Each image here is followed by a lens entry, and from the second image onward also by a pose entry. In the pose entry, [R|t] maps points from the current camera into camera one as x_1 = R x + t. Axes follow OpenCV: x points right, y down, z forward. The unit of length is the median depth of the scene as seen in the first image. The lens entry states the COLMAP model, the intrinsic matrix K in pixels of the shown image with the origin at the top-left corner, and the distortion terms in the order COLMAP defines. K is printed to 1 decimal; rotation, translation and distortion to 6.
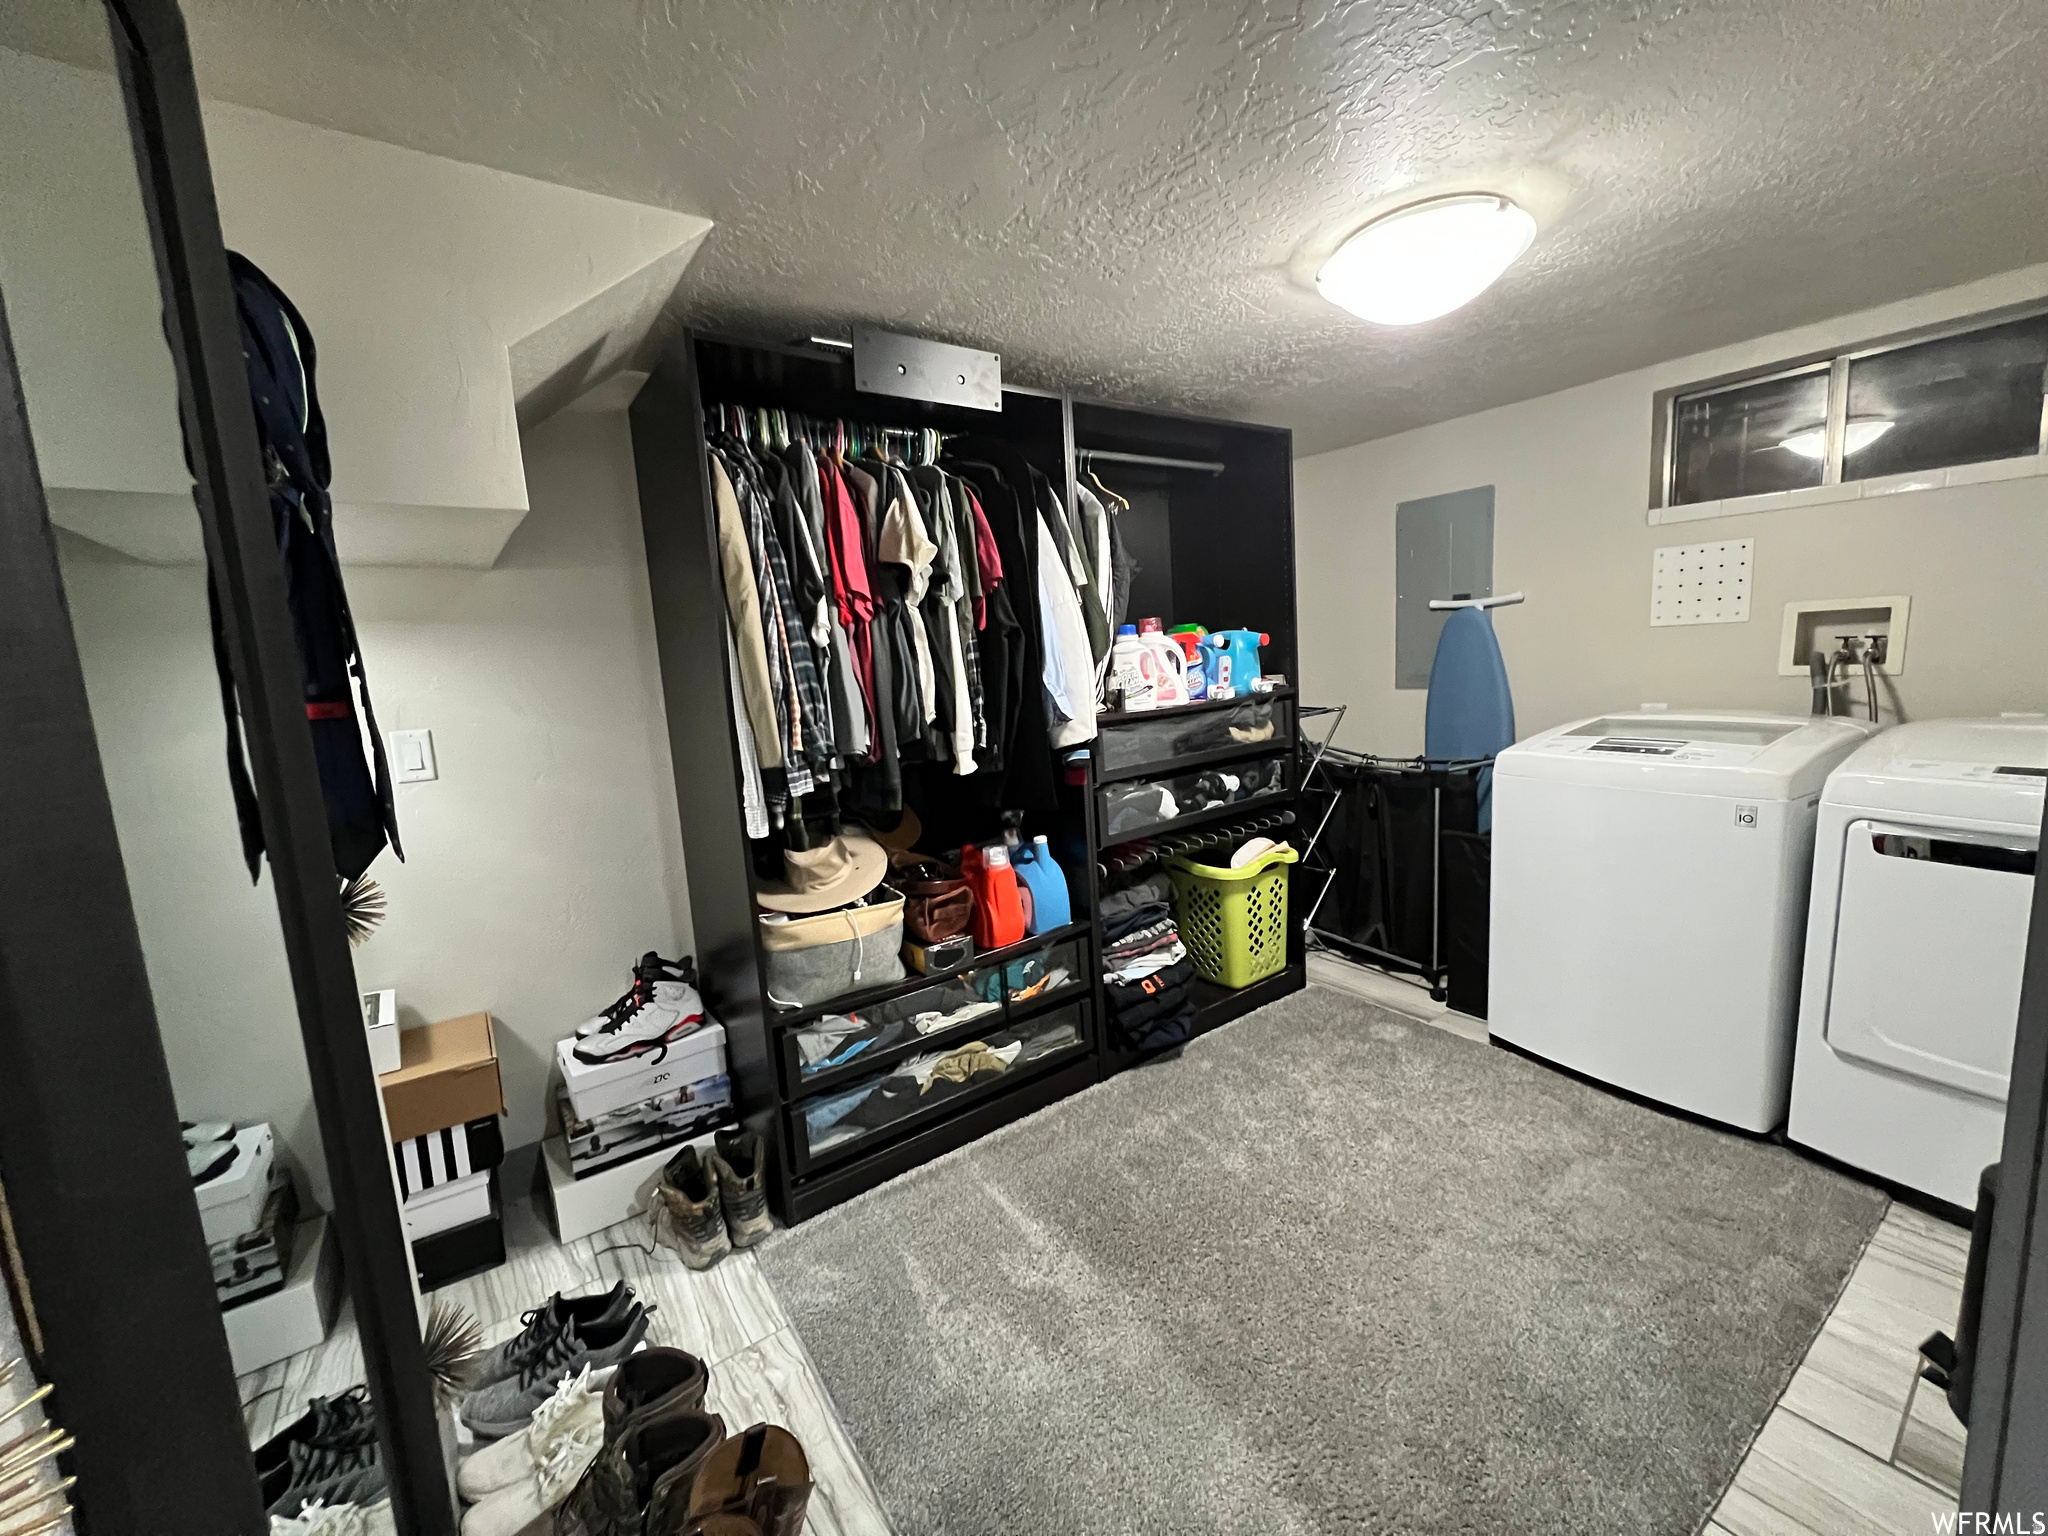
lens RADIAL K [[809.0, 0, 1024.0], [0, 809.0, 768.0], [0, 0, 1]] dist [-0.000934, -0.000289]
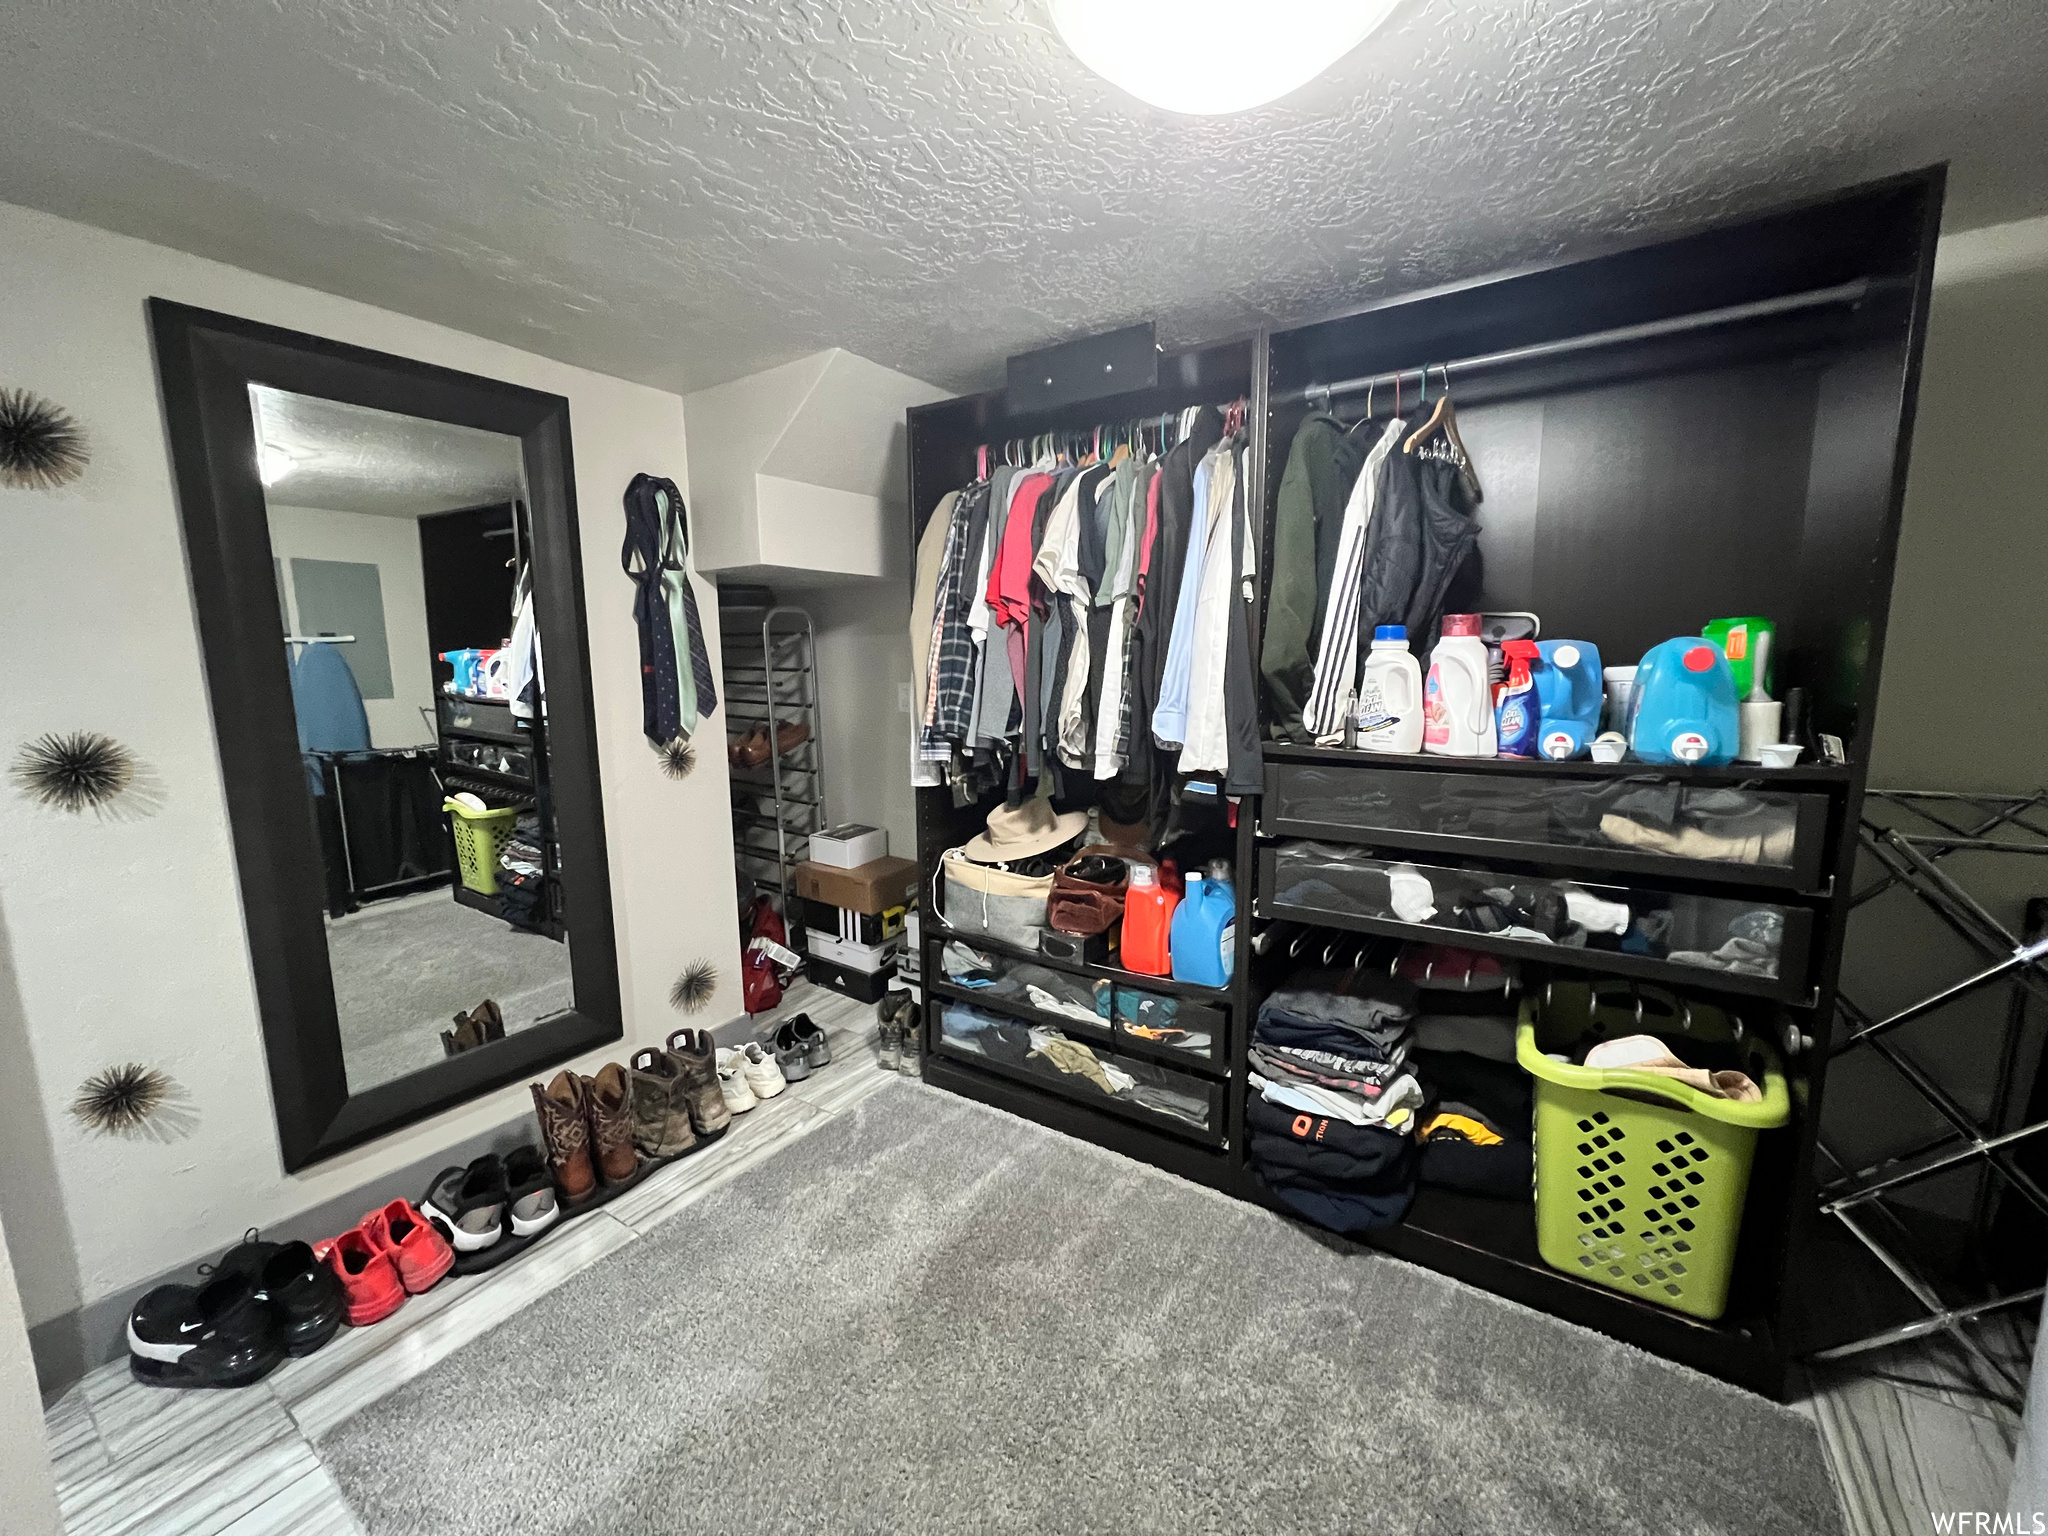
lens RADIAL K [[809.0, 0, 1024.0], [0, 809.0, 768.0], [0, 0, 1]] dist [-0.000934, -0.000289]
pose [[0.349073, 0.190390, -0.917551, 0.660314], [-0.141566, 0.978620, 0.149204, -0.115709], [0.926341, 0.077811, 0.368563, 0.465445]]
